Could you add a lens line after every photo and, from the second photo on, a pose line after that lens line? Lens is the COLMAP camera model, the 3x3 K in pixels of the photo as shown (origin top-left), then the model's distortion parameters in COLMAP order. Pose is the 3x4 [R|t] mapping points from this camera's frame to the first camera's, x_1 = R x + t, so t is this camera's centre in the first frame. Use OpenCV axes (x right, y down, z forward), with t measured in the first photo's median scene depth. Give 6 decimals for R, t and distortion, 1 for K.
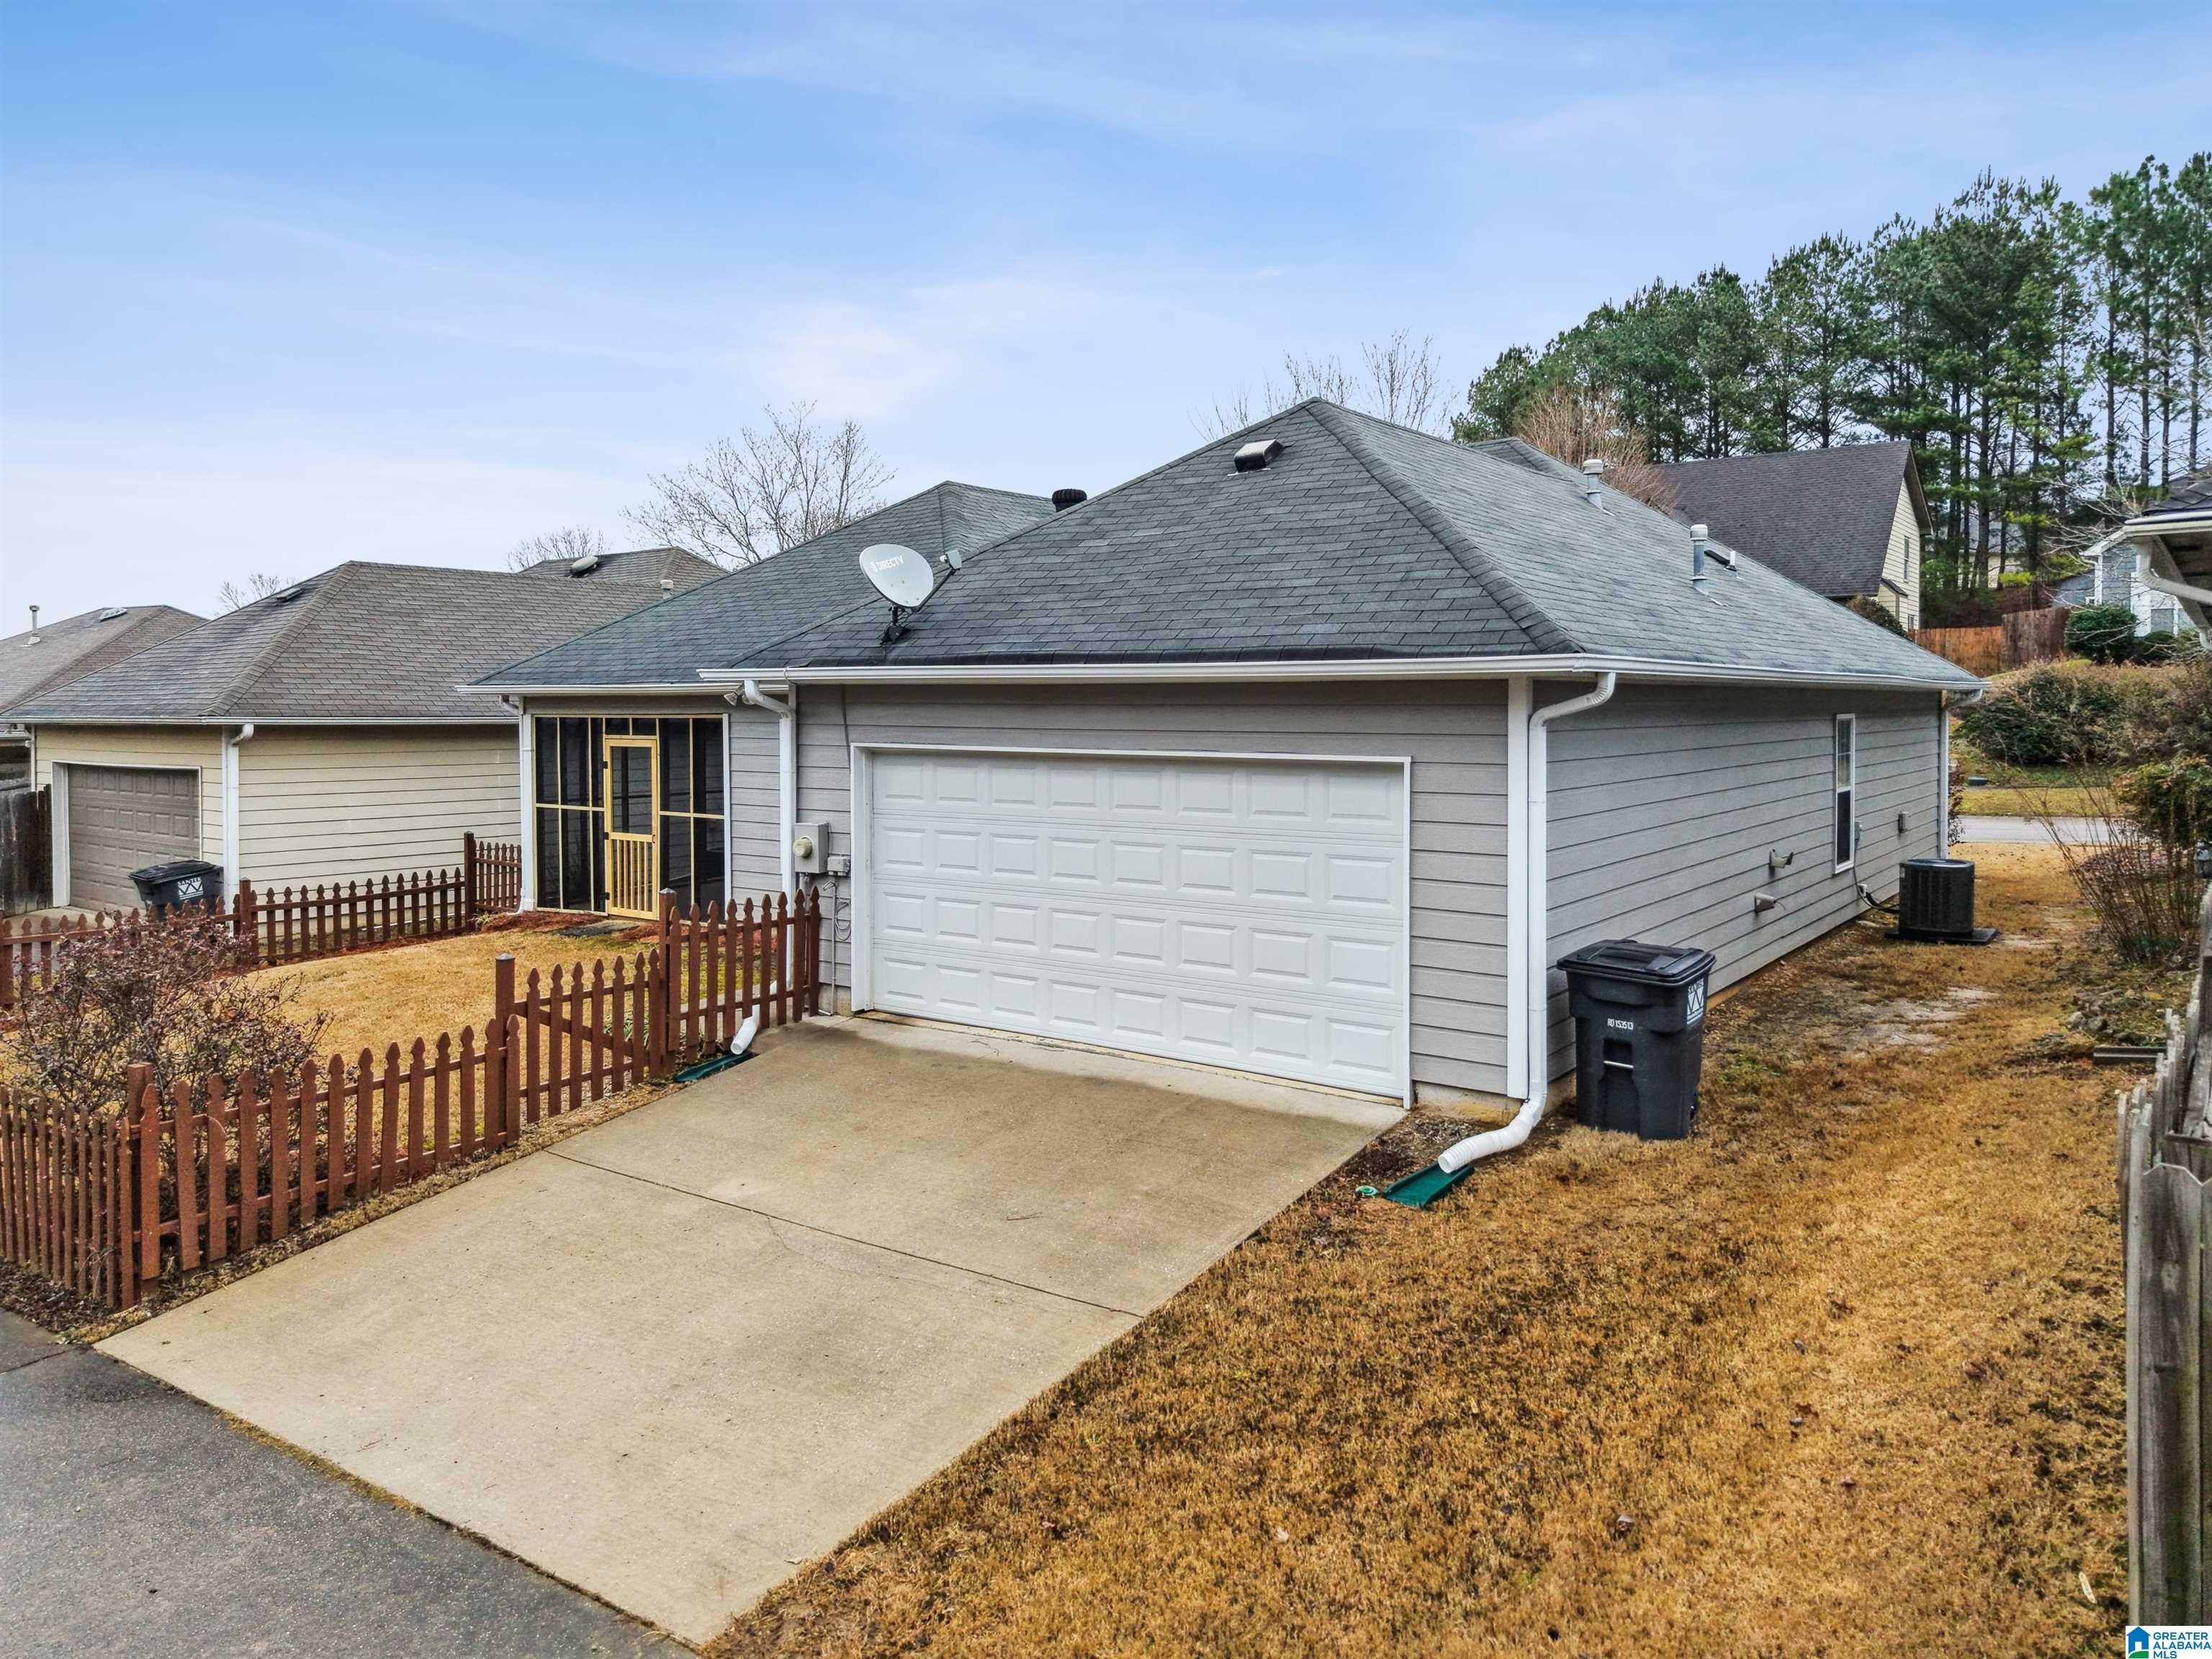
lens RADIAL K [[1472.0, 0, 1103.0], [0, 1472.0, 955.4], [0, 0, 1]] dist [0.003849, 0.002991]
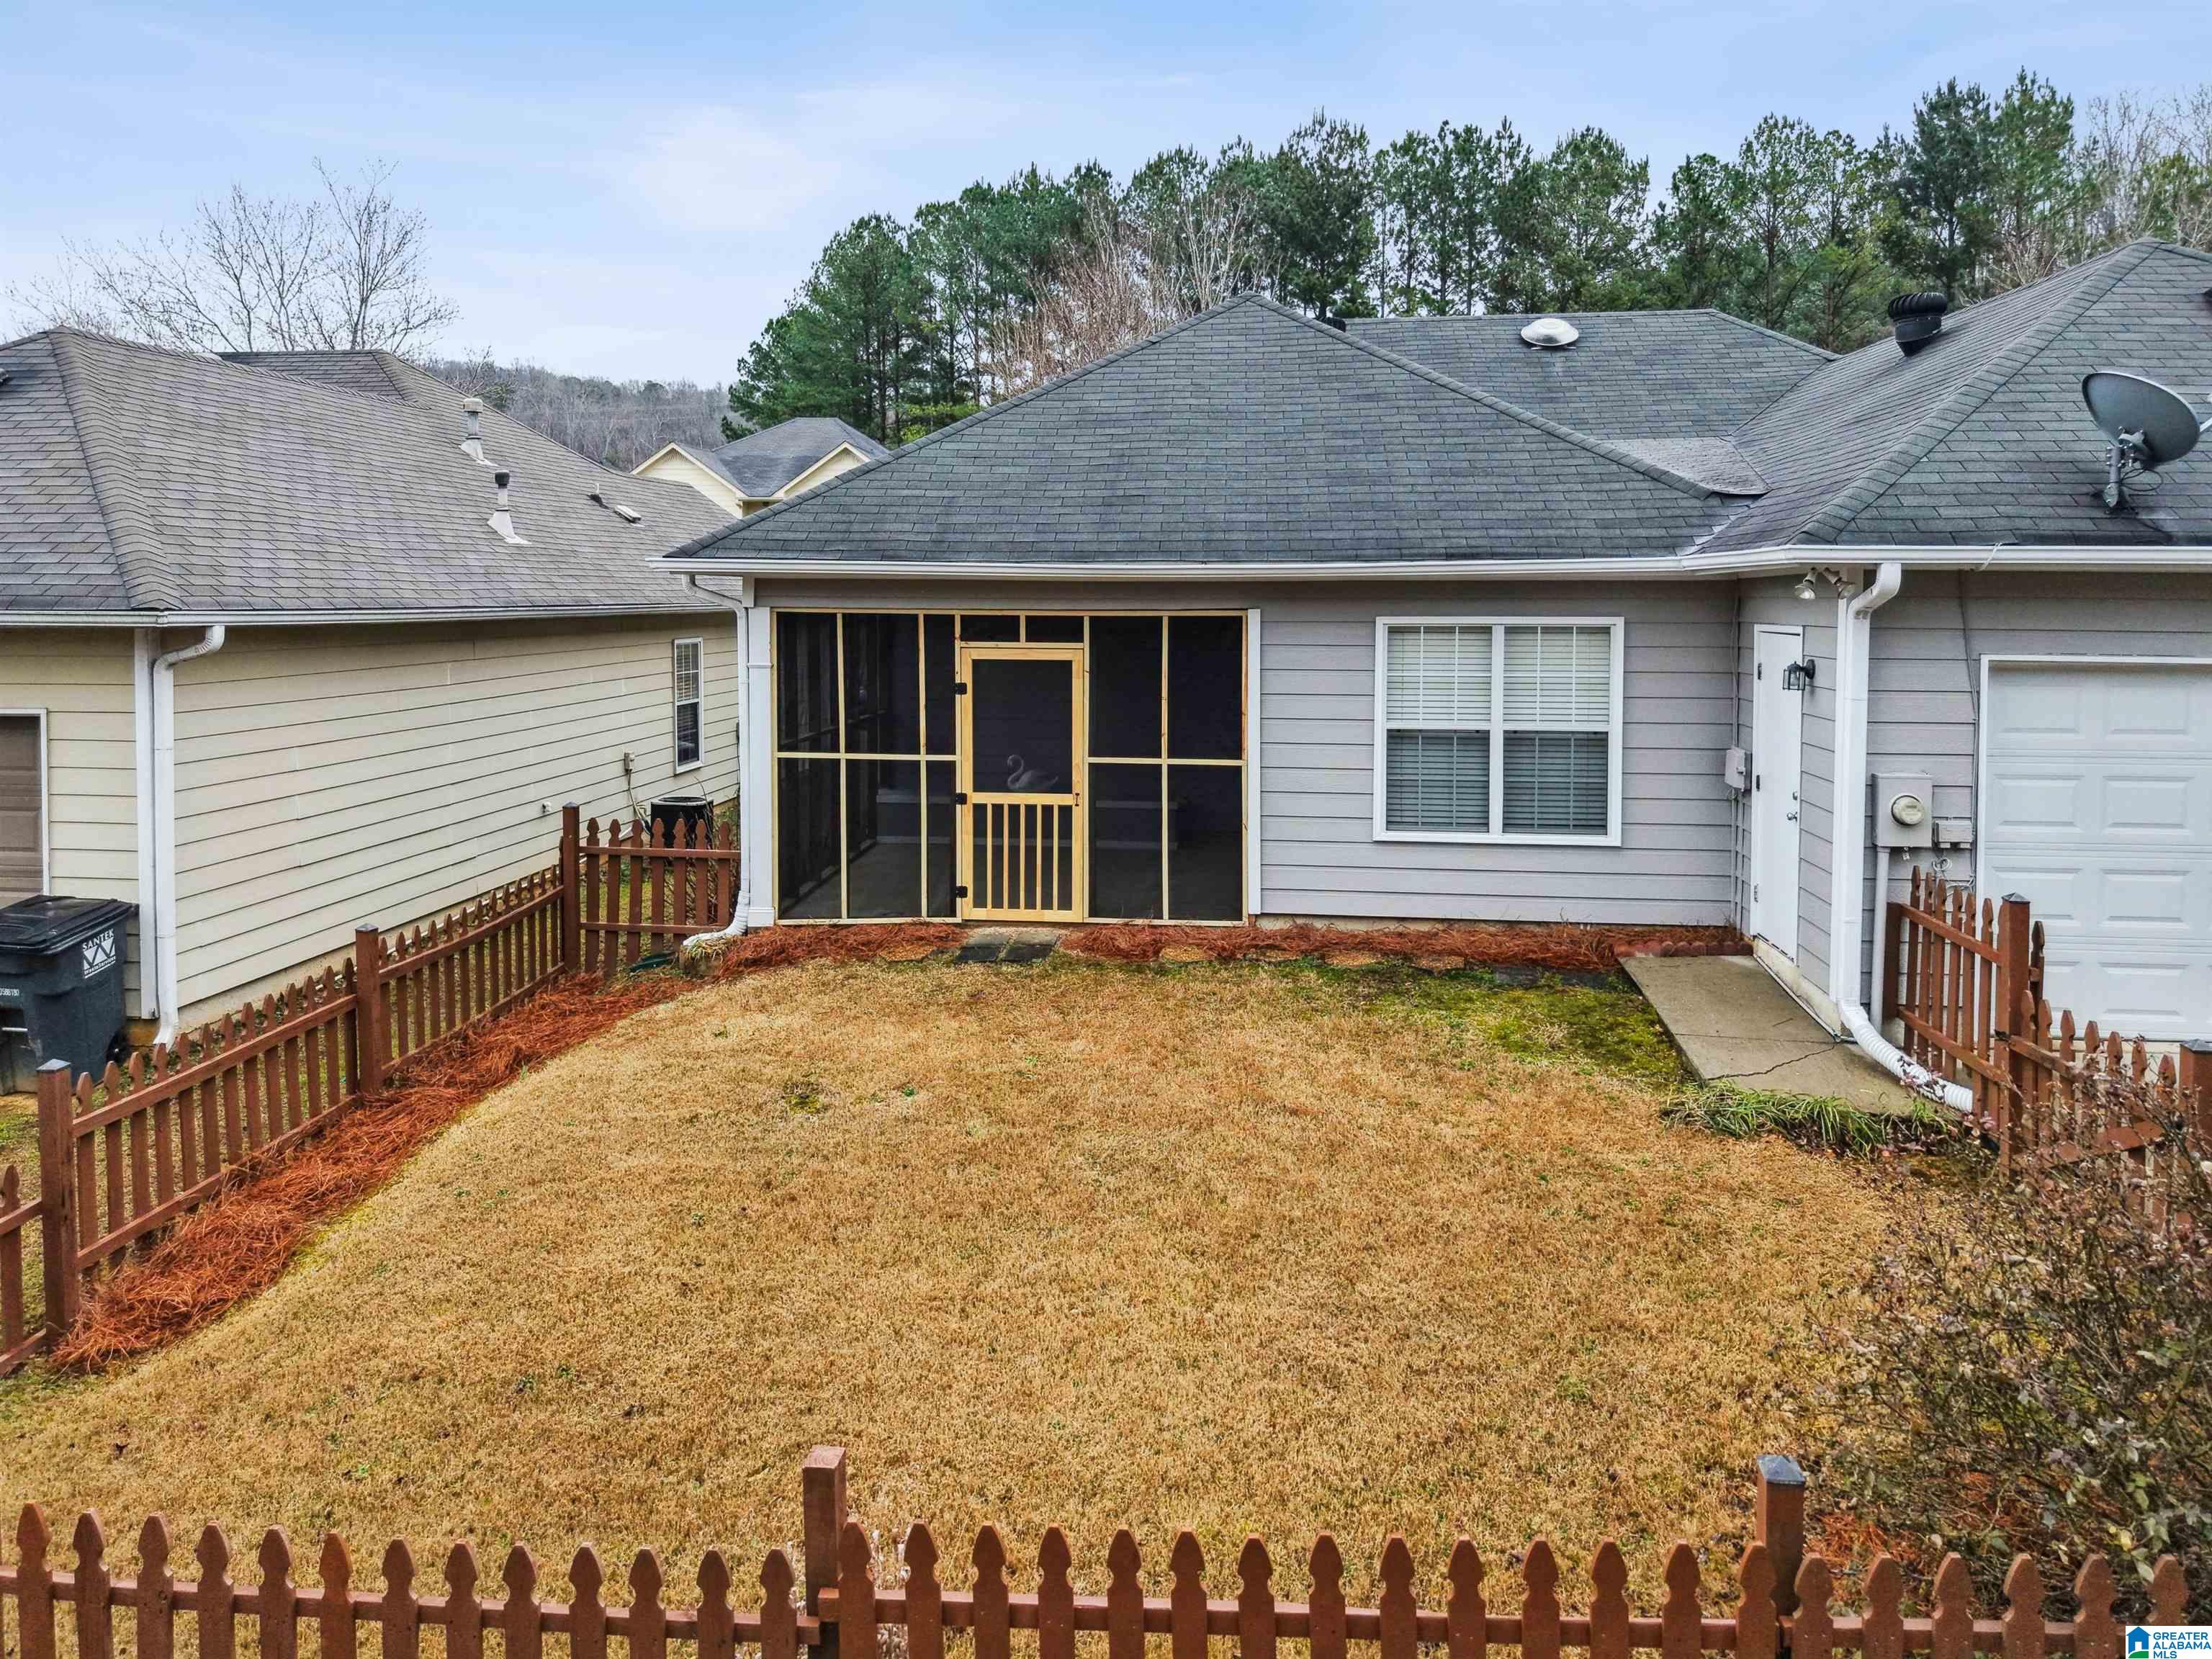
lens RADIAL K [[1468.6, 0, 1100.1], [0, 1468.6, 898.3], [0, 0, 1]] dist [0.032240, -0.031513]
pose [[0.859723, -0.098475, 0.501177, -0.610618], [0.078354, 0.995051, 0.061105, -0.072451], [-0.504714, -0.013265, 0.863185, 0.416561]]
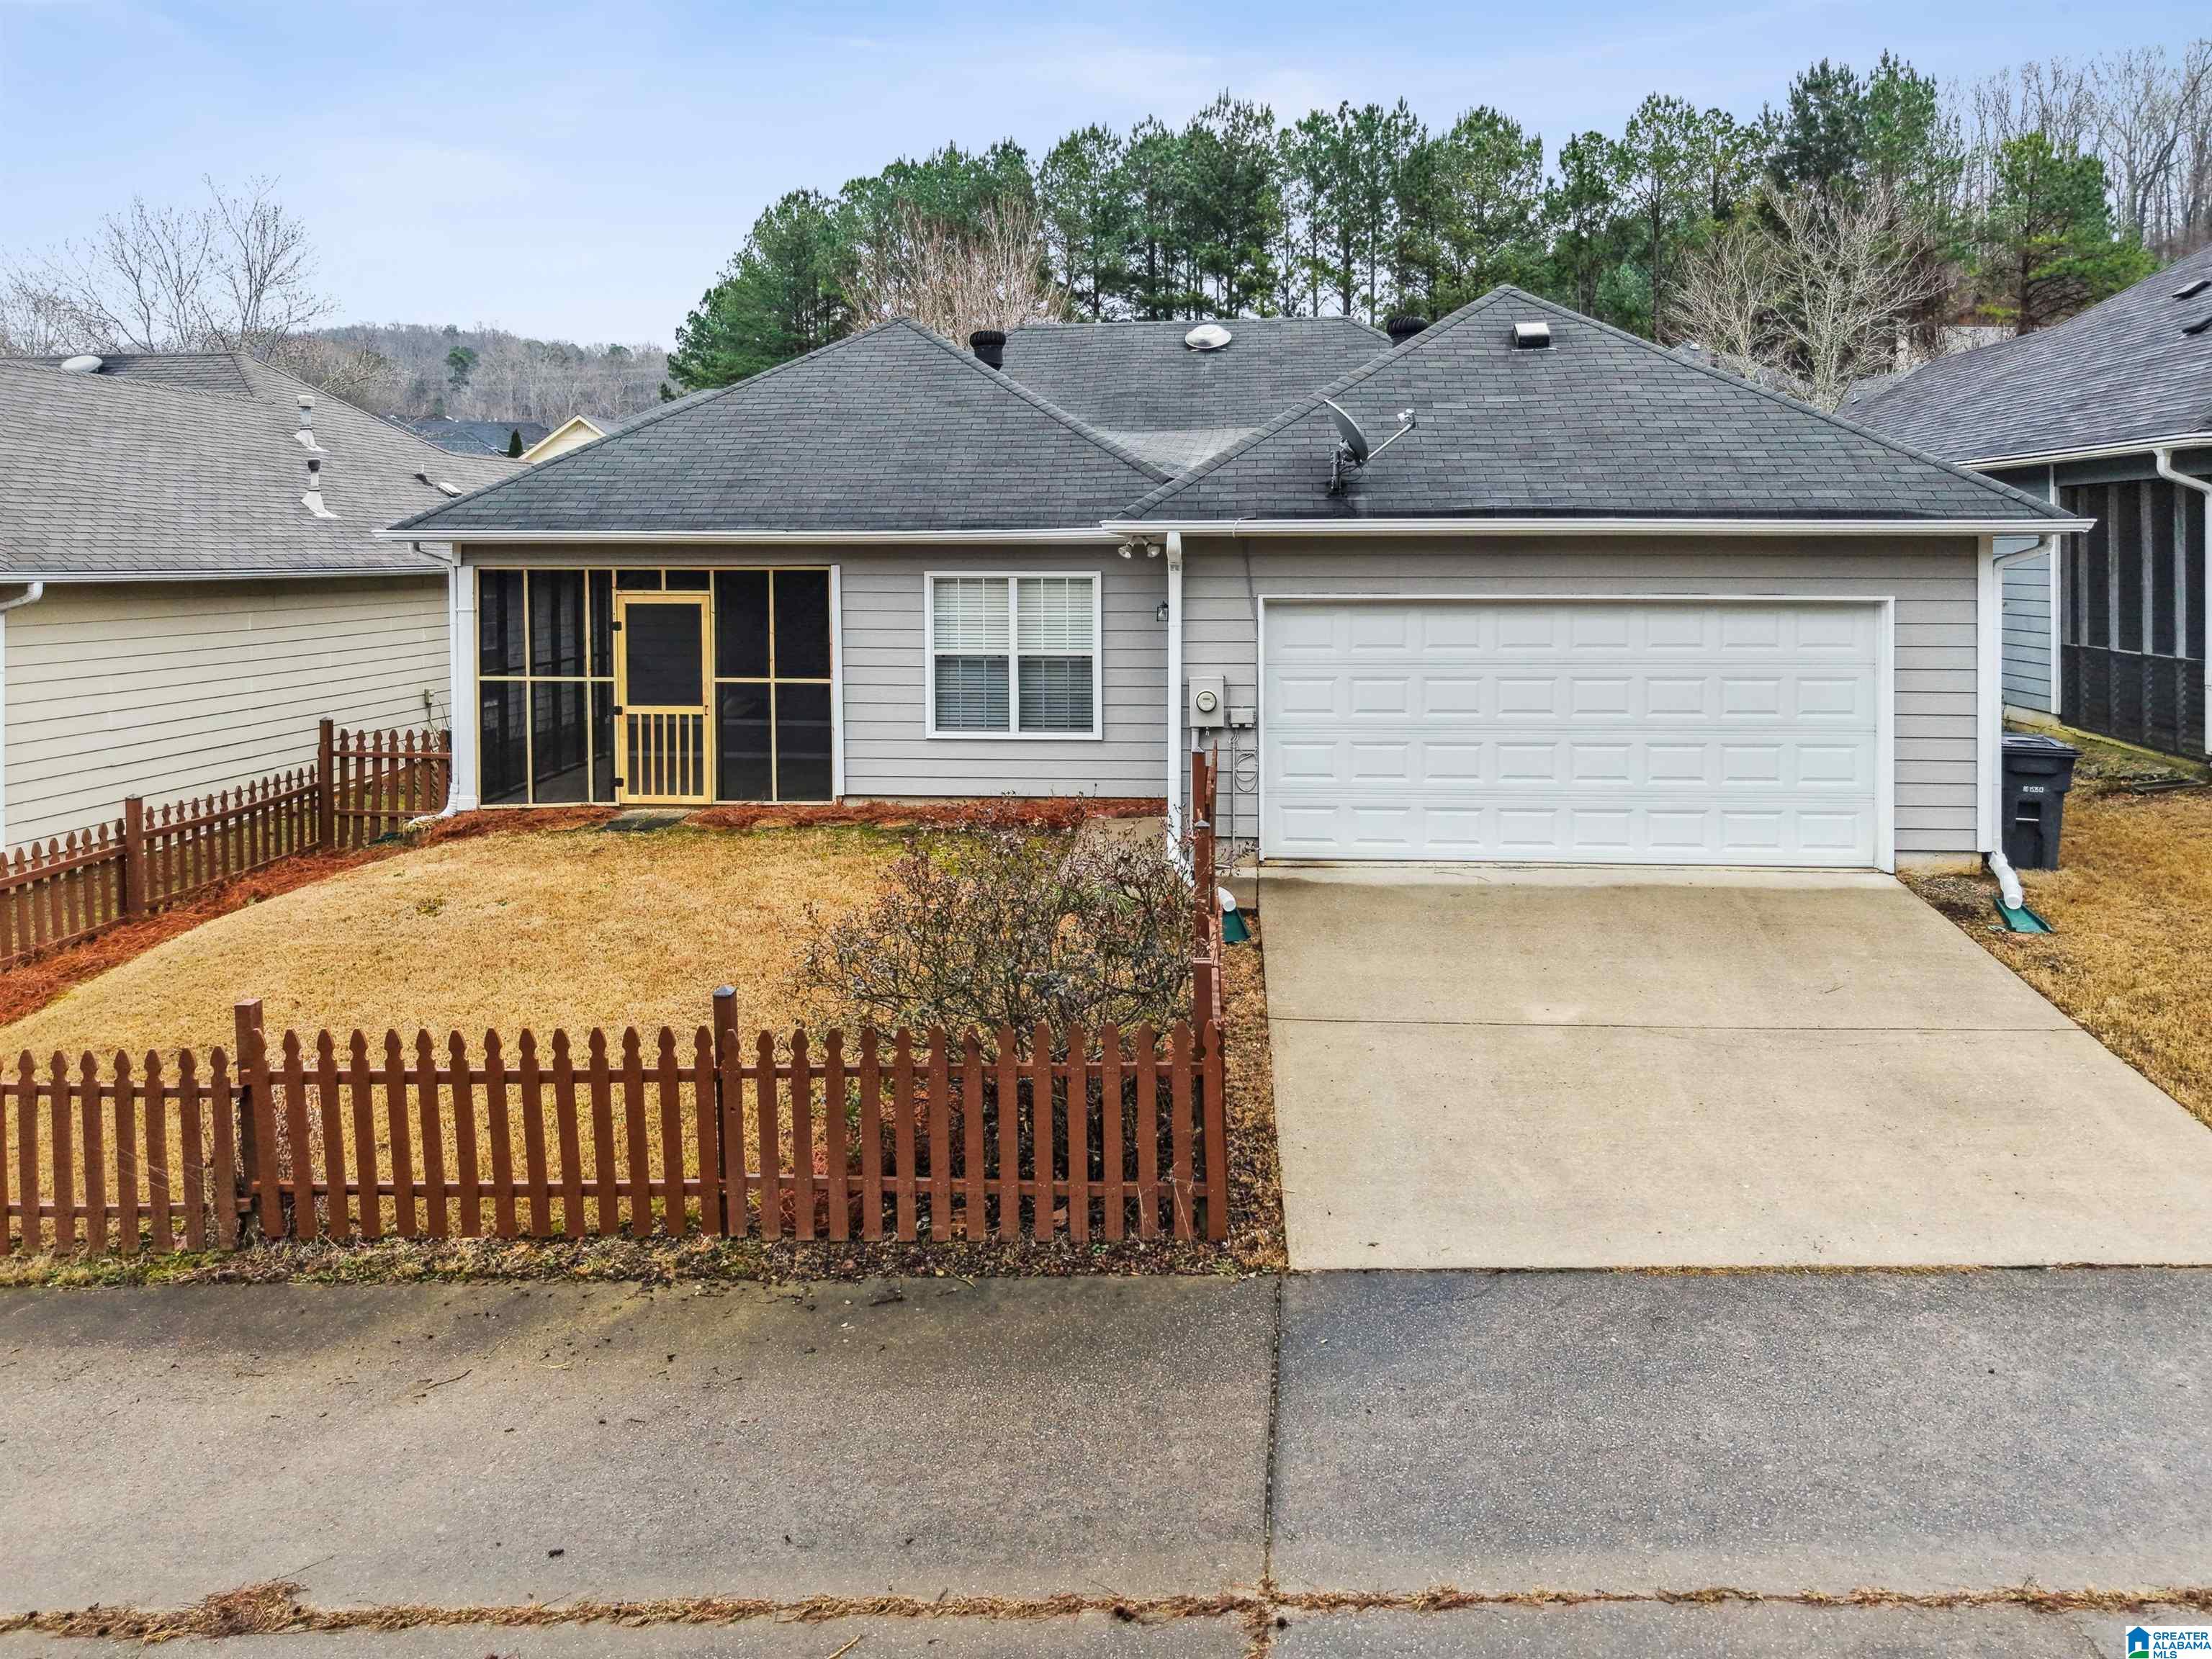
lens RADIAL K [[1513.0, 0, 1106.0], [0, 1513.0, 829.5], [0, 0, 1]] dist [0.026937, -0.026471]
pose [[0.853679, -0.093712, 0.512298, -0.550866], [0.086921, 0.995518, 0.037262, -0.021713], [-0.513494, 0.012719, 0.857999, 0.114519]]
